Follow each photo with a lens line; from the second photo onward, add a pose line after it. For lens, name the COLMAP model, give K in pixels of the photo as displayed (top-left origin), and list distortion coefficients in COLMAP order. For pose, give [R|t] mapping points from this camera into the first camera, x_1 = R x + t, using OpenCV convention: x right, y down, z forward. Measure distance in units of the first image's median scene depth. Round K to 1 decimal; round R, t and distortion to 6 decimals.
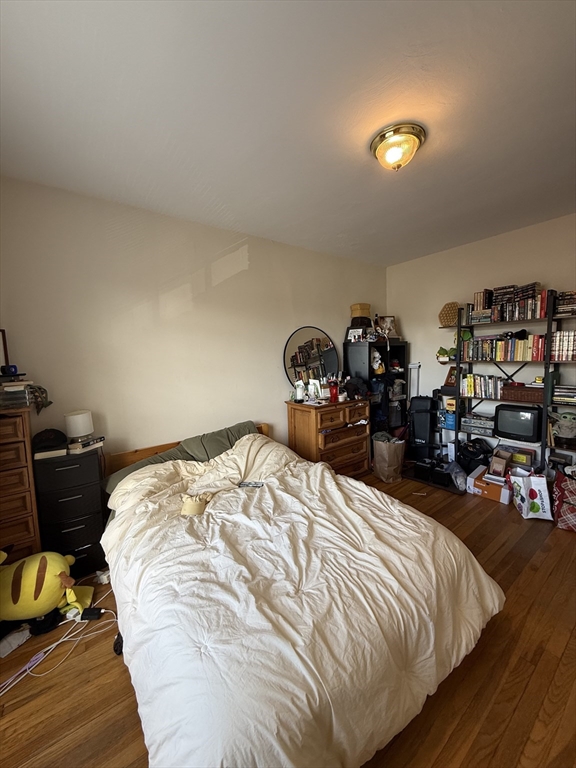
lens RADIAL K [[306.0, 0, 289.0], [0, 306.0, 382.3], [0, 0, 1]] dist [-0.000435, 0.000288]
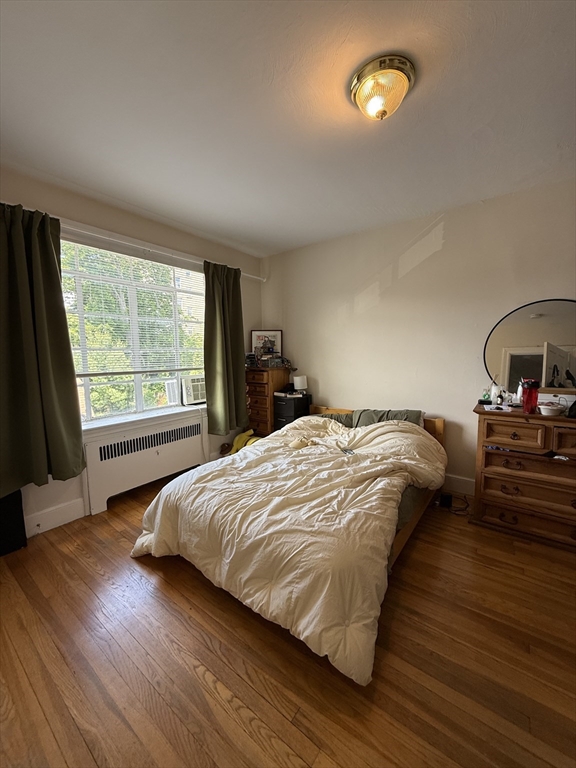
lens RADIAL K [[306.0, 0, 289.0], [0, 306.0, 382.3], [0, 0, 1]] dist [-0.000435, 0.000288]
pose [[0.270027, 0.122577, -0.955018, 0.796786], [-0.086861, 0.990920, 0.102626, -0.031480], [0.958927, 0.055242, 0.278222, 0.386461]]
